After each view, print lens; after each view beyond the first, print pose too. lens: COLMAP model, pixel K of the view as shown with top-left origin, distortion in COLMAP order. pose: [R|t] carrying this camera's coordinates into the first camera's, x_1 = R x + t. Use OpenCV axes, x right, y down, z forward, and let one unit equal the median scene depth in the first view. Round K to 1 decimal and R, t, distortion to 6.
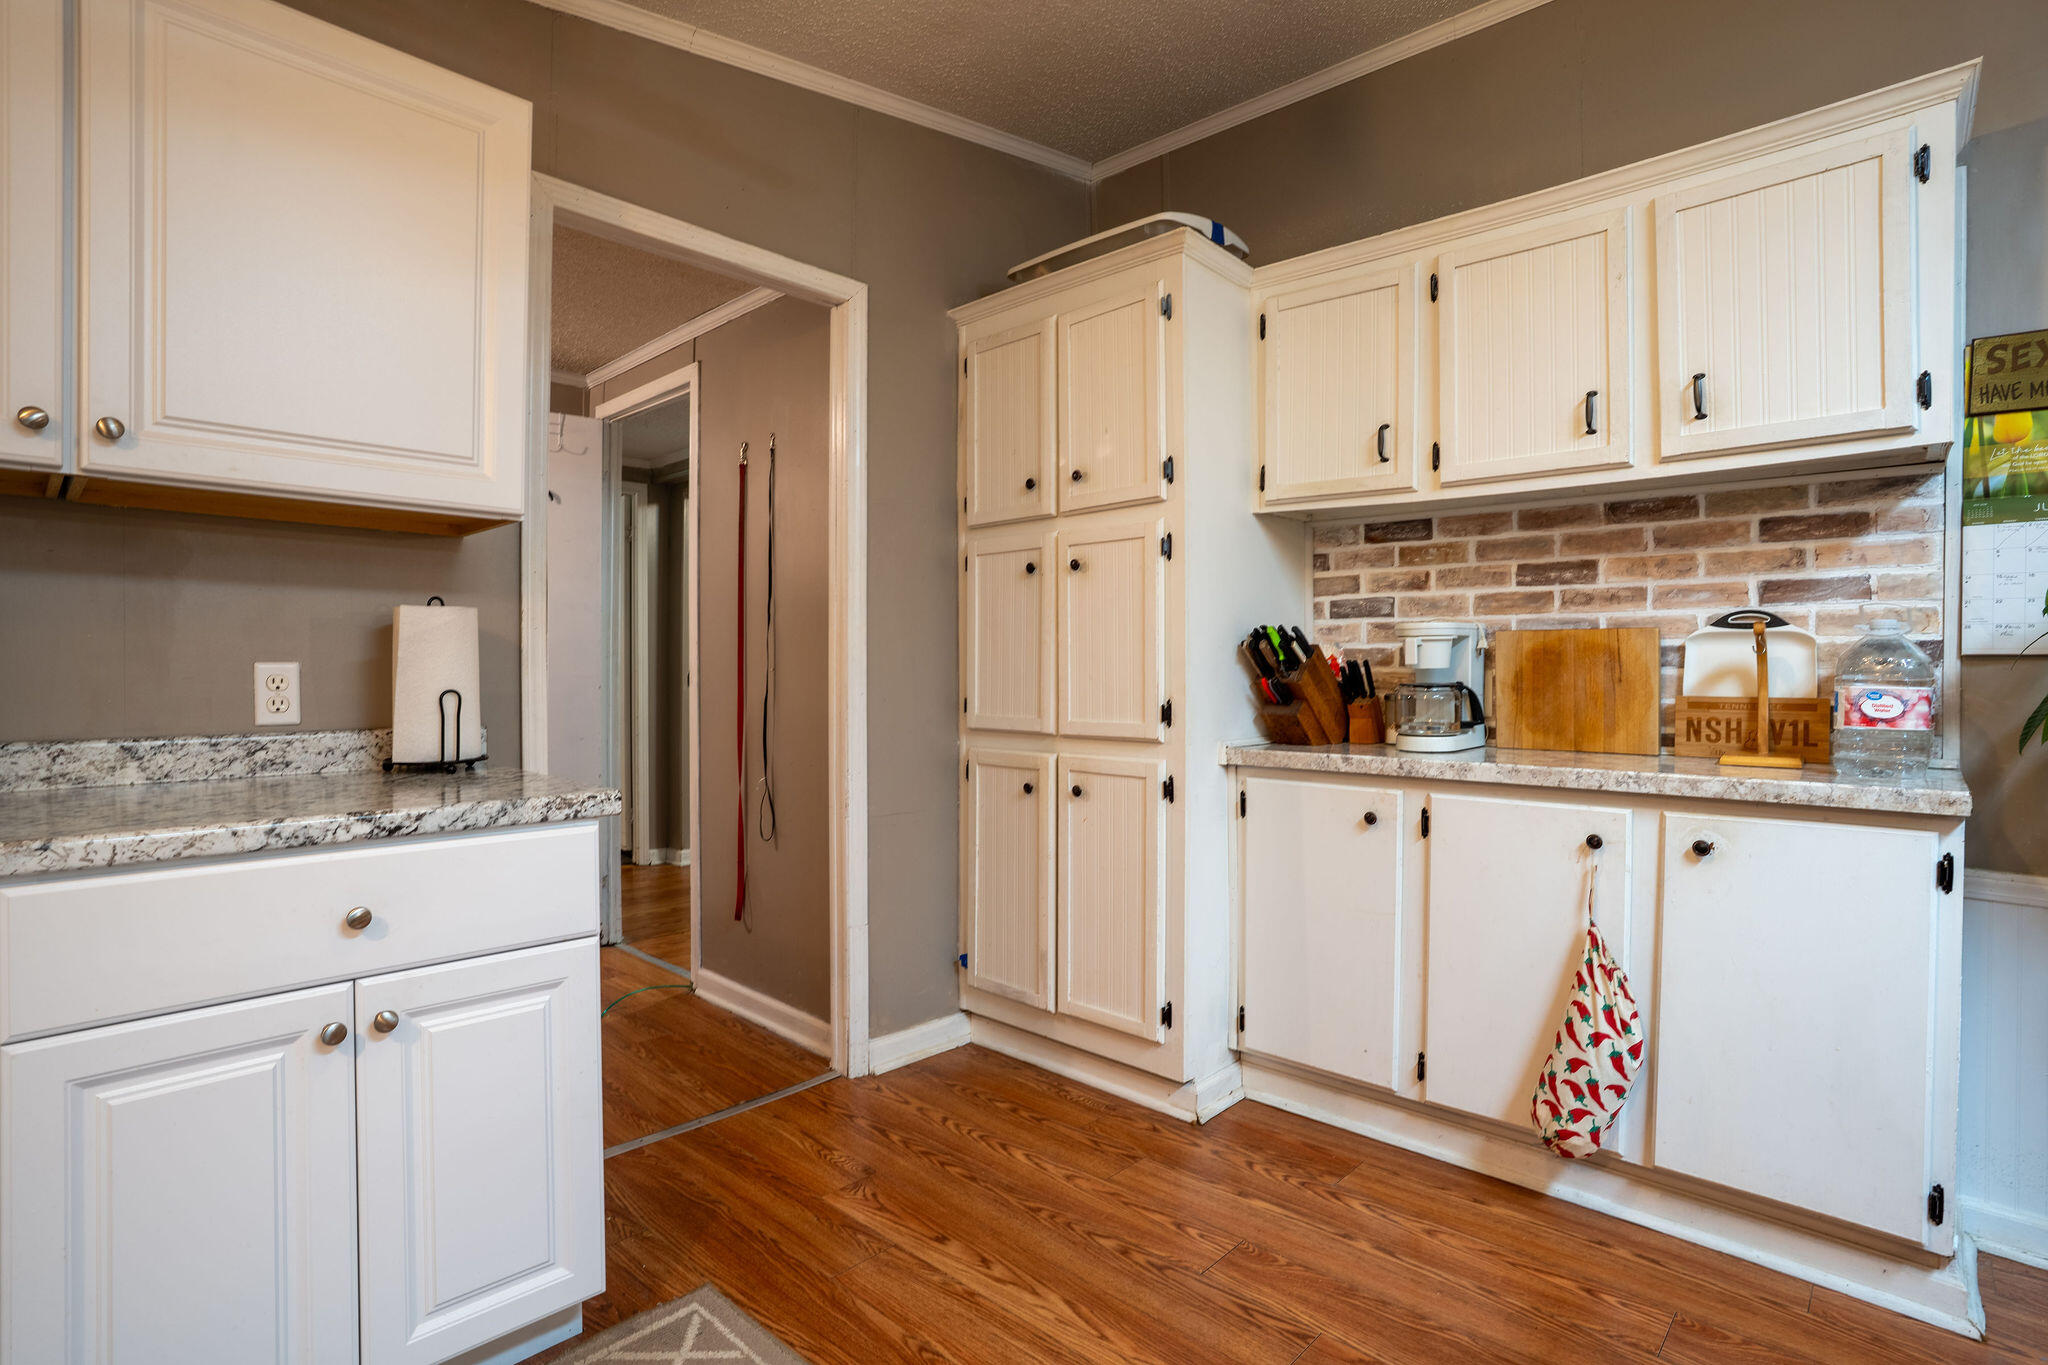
lens RADIAL K [[1000.0, 0, 1018.2], [0, 1000.0, 674.2], [0, 0, 1]] dist [-0.070250, 0.029425]
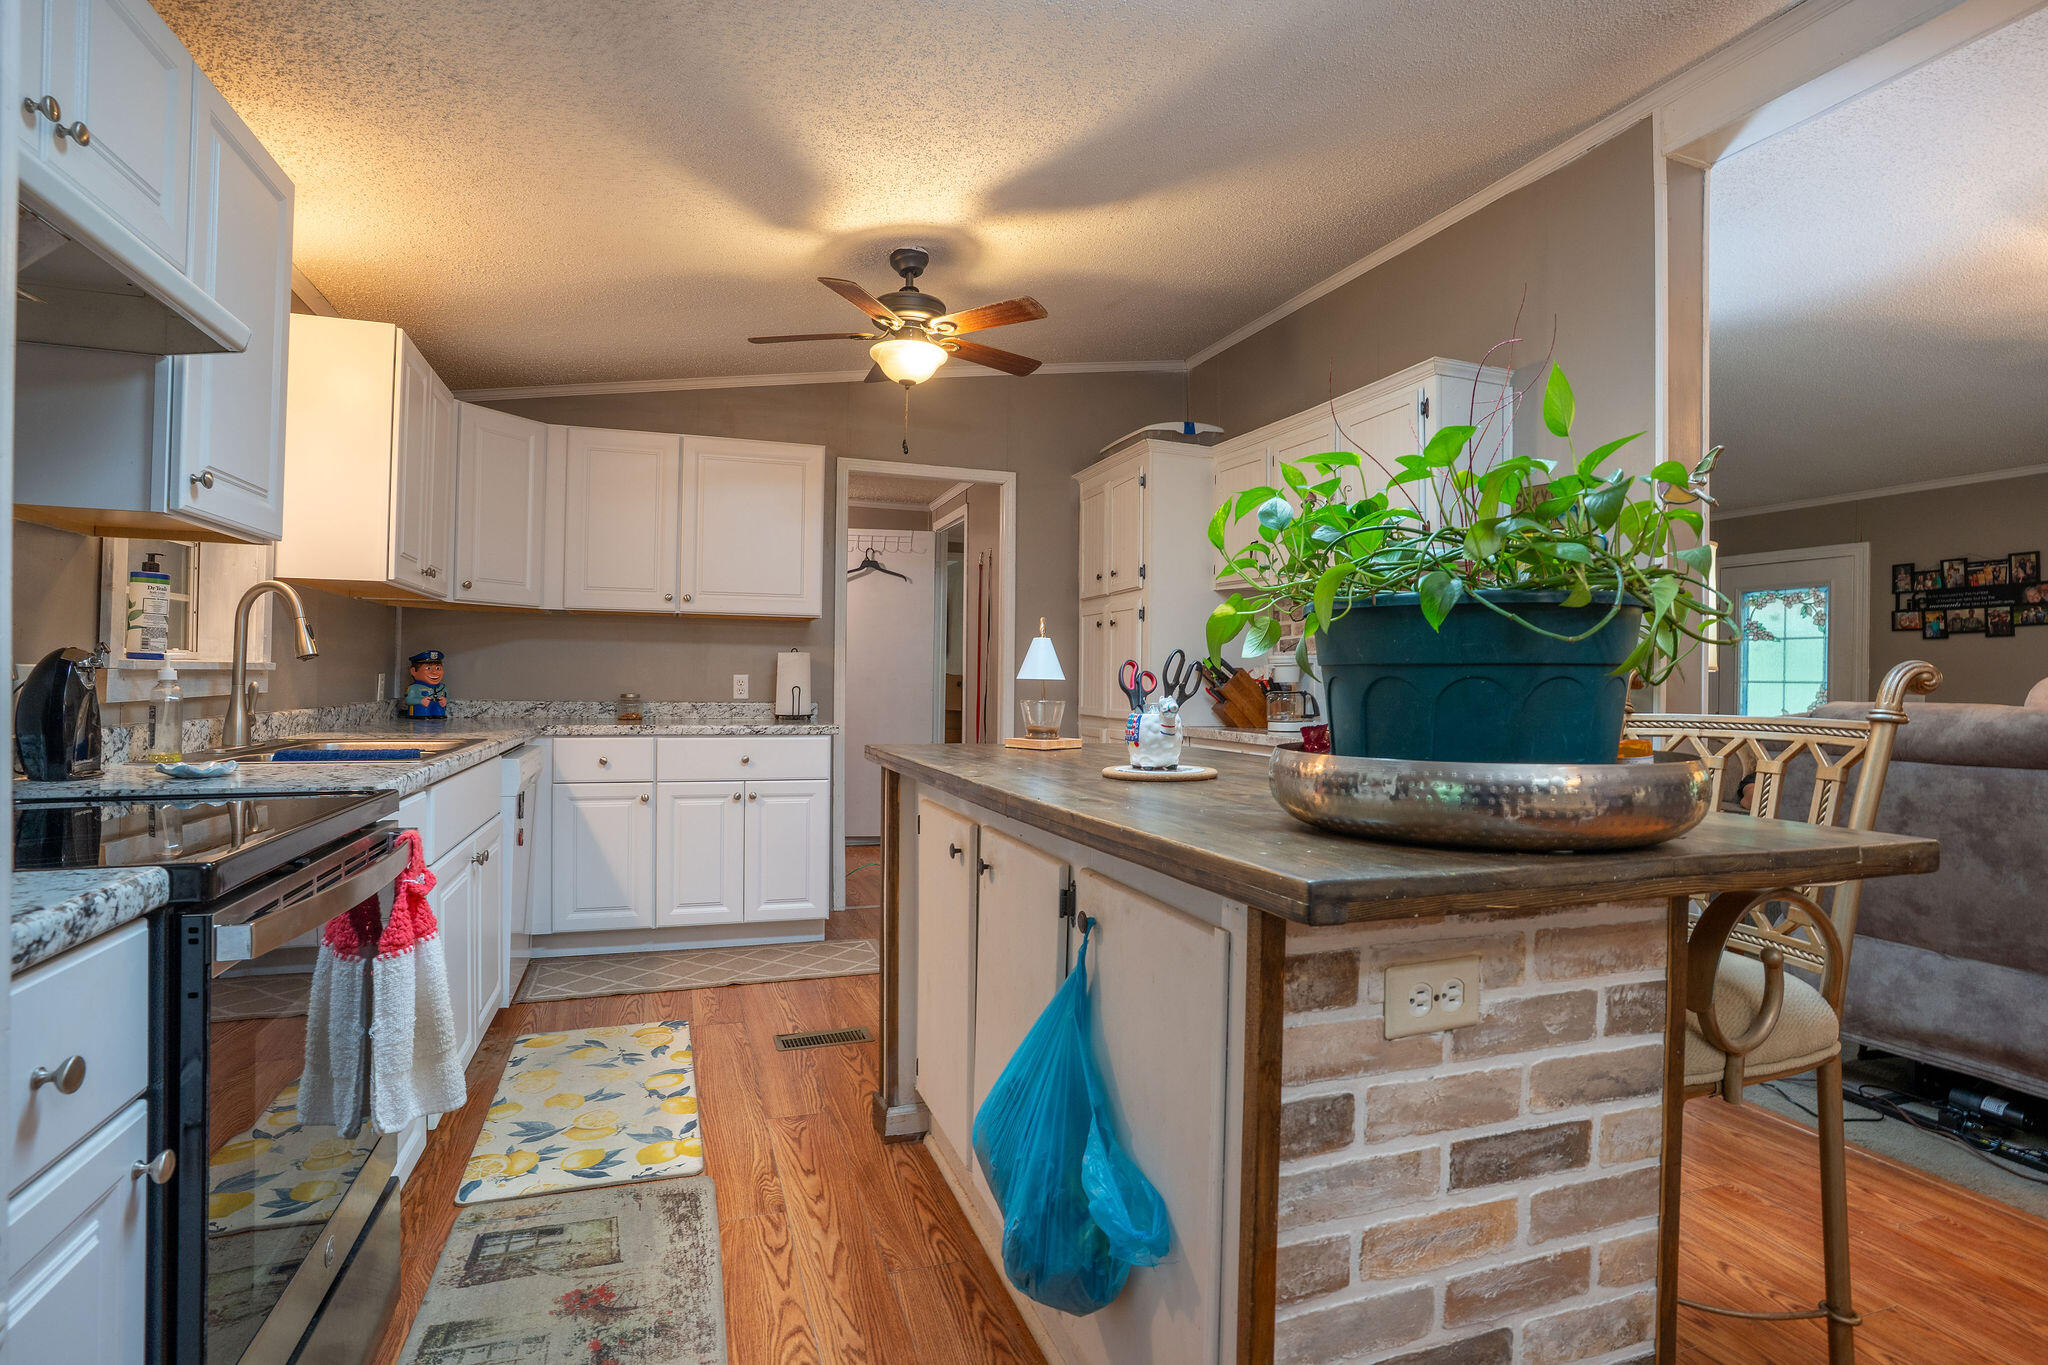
lens RADIAL K [[1000.0, 0, 1018.2], [0, 1000.0, 674.2], [0, 0, 1]] dist [-0.070250, 0.029425]
pose [[0.886321, 0.006775, -0.463022, 0.795404], [-0.012747, 0.999871, -0.009770, 0.001927], [0.462896, 0.014562, 0.886293, -0.717081]]
